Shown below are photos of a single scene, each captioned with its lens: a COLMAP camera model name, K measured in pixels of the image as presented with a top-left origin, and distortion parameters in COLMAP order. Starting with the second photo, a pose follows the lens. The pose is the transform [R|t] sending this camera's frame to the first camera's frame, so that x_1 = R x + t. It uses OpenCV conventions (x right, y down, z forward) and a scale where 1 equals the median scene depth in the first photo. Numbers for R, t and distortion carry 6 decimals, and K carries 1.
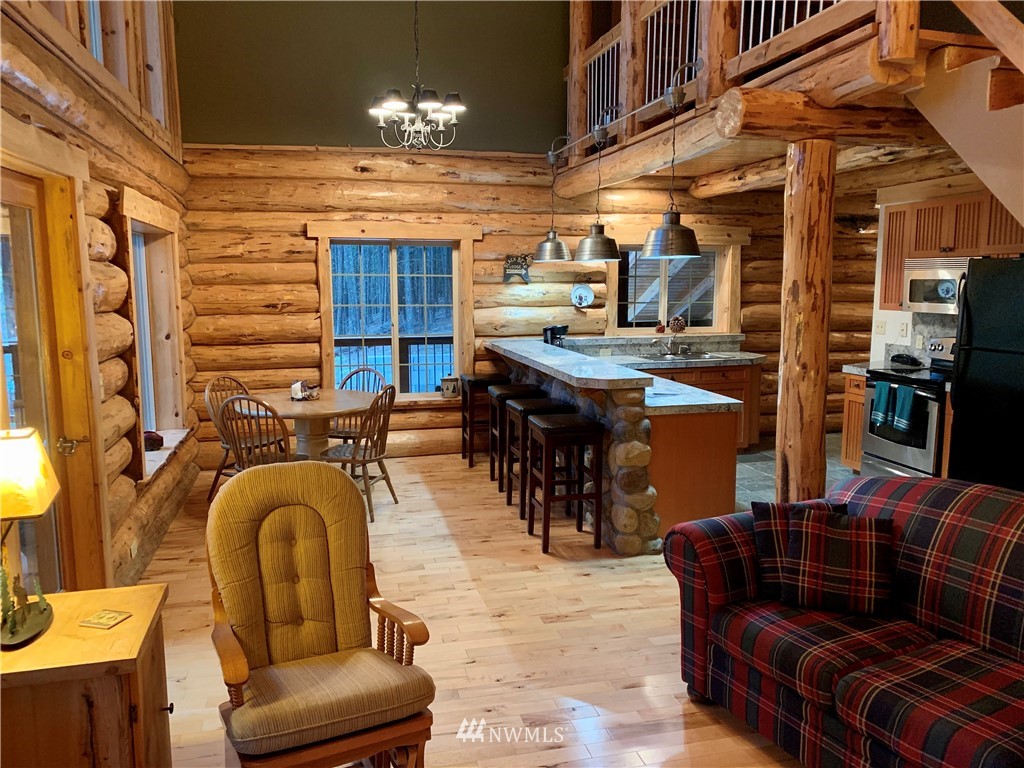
lens RADIAL K [[763.2, 0, 512.5], [0, 763.2, 371.2], [0, 0, 1]] dist [0.022049, -0.007574]
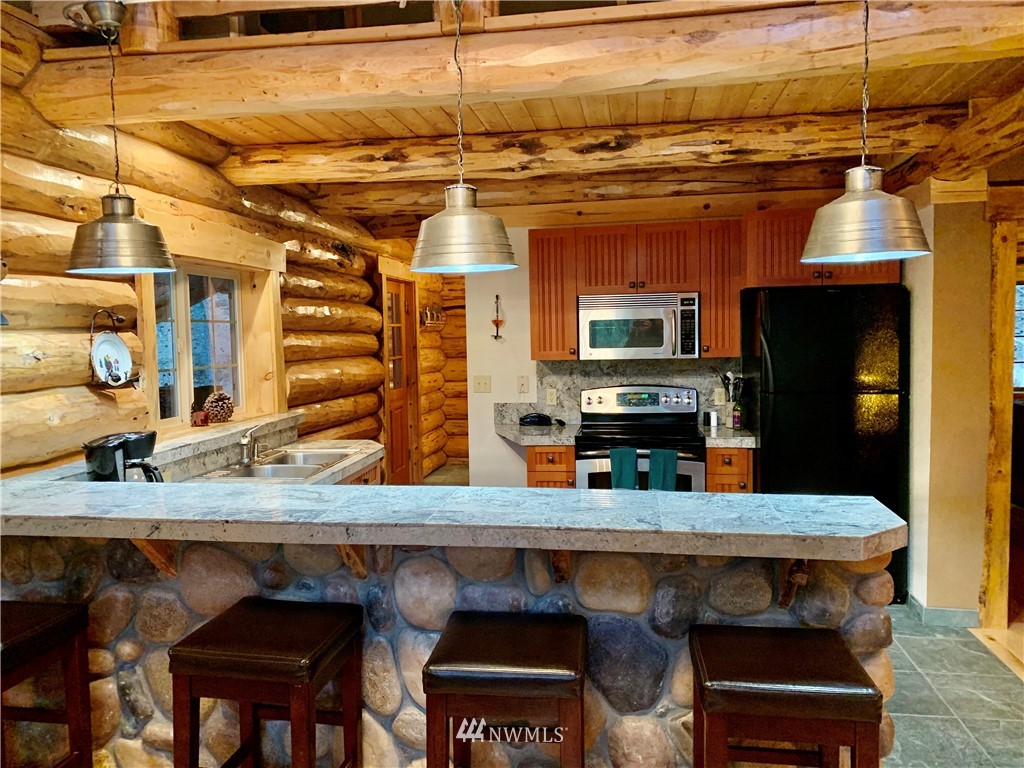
lens RADIAL K [[772.9, 0, 481.9], [0, 772.9, 369.8], [0, 0, 1]] dist [0.043651, -0.000874]
pose [[0.406436, -0.051646, 0.912219, -0.229840], [0.127593, 0.991826, -0.000695, -0.066916], [-0.904726, 0.116675, 0.409703, 0.637720]]
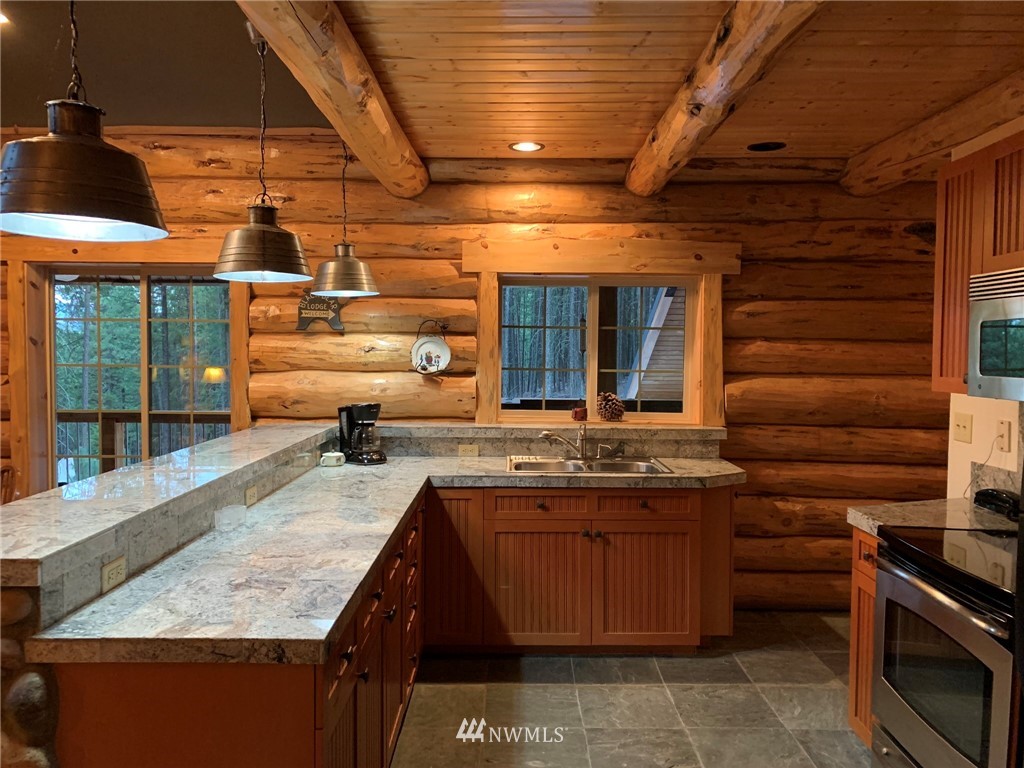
lens RADIAL K [[763.2, 0, 512.5], [0, 763.2, 371.2], [0, 0, 1]] dist [0.022049, -0.007574]
pose [[0.968808, 0.021087, -0.246912, 0.308346], [-0.044074, 0.995150, -0.087944, -0.036290], [0.243860, 0.096083, 0.965039, 0.438467]]
